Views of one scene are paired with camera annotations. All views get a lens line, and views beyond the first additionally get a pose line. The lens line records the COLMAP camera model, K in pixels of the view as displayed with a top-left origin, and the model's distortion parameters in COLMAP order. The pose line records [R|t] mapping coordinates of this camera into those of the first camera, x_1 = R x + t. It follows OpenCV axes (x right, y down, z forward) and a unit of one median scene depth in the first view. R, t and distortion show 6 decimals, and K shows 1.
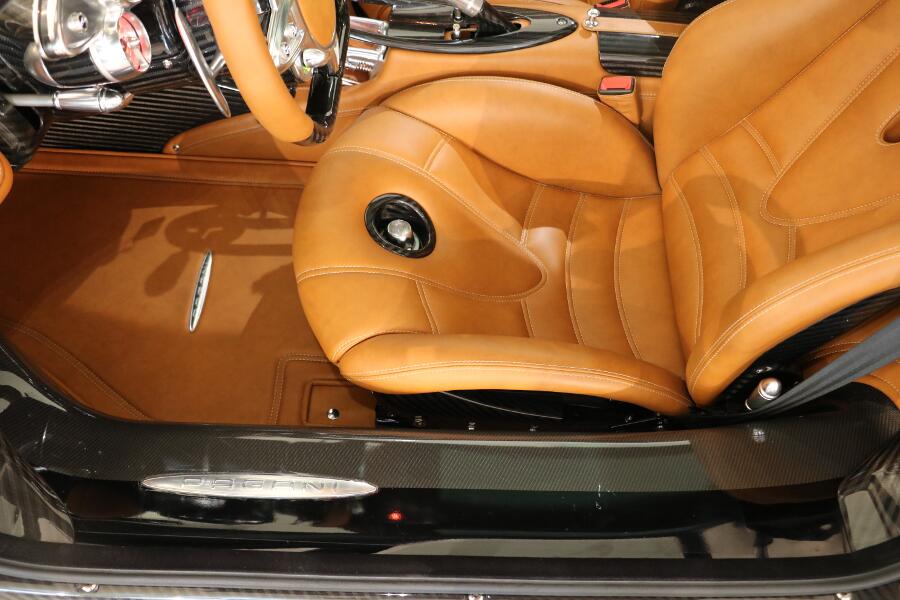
lens RADIAL K [[858.3, 0, 450.0], [0, 858.3, 300.0], [0, 0, 1]] dist [-0.126709, 0.191780]
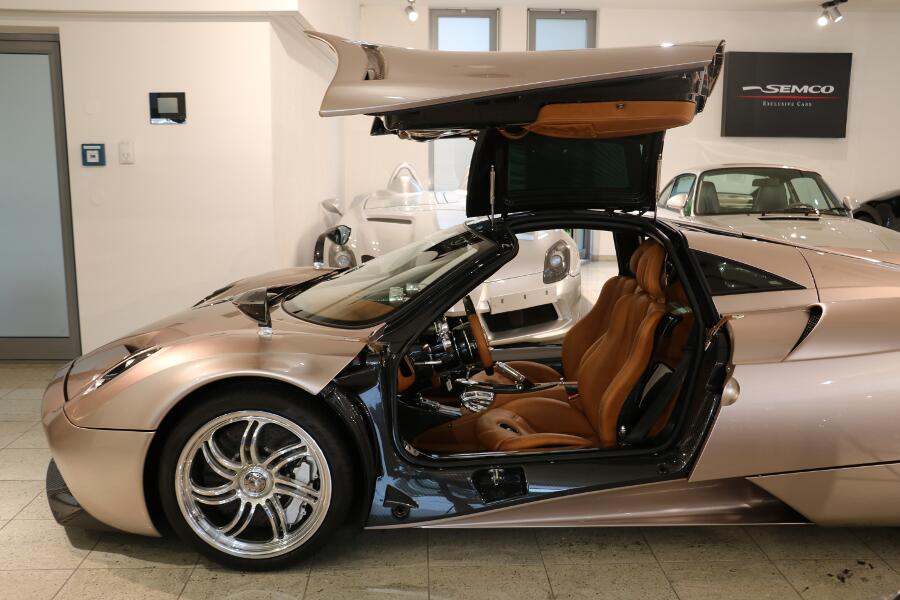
lens RADIAL K [[858.3, 0, 450.0], [0, 858.3, 300.0], [0, 0, 1]] dist [-0.126709, 0.191780]
pose [[0.997031, -0.071131, 0.029499, -0.298986], [0.070466, 0.688286, -0.722009, 1.617665], [0.031053, 0.721944, 0.691255, -1.306944]]
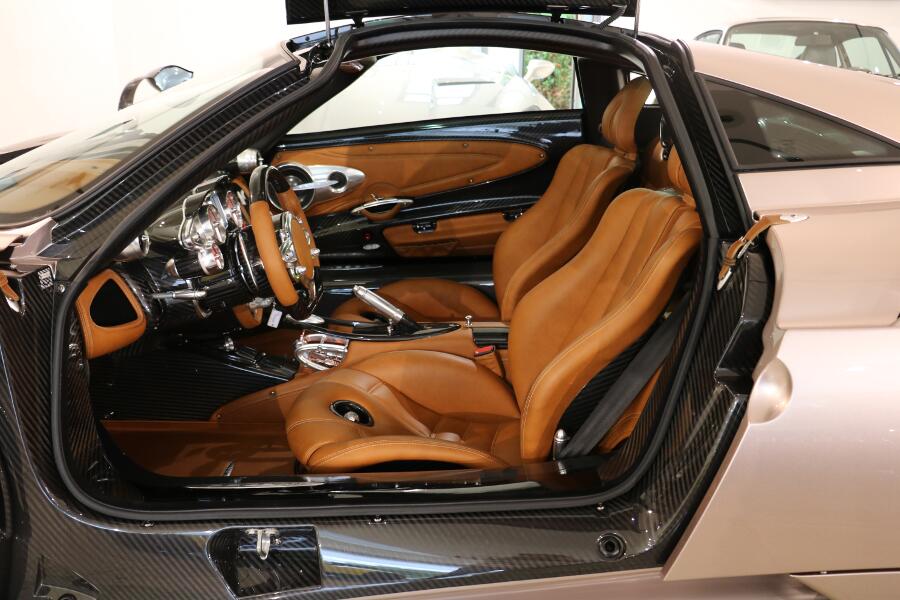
lens RADIAL K [[858.3, 0, 450.0], [0, 858.3, 300.0], [0, 0, 1]] dist [-0.126709, 0.191780]
pose [[0.998393, -0.056649, -0.001203, 0.134030], [0.043304, 0.776546, -0.628570, 0.721565], [0.036542, 0.627509, 0.777752, -0.384380]]
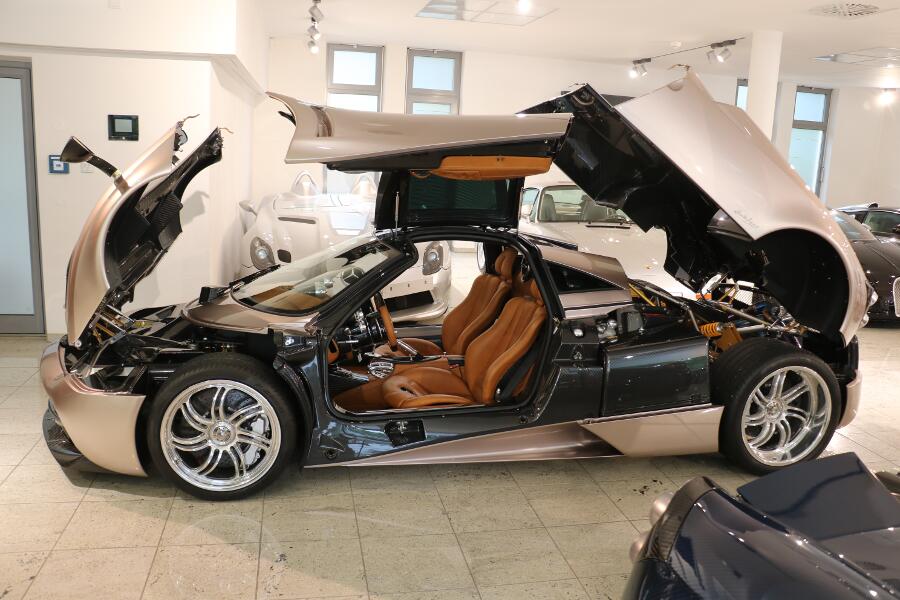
lens RADIAL K [[721.9, 0, 450.0], [0, 721.9, 300.0], [0, 0, 1]] dist [-0.174390, 0.128724]
pose [[0.978338, -0.061703, 0.197603, -0.463344], [0.181895, 0.711964, -0.678249, 1.771064], [-0.098836, 0.699500, 0.707765, -1.566573]]
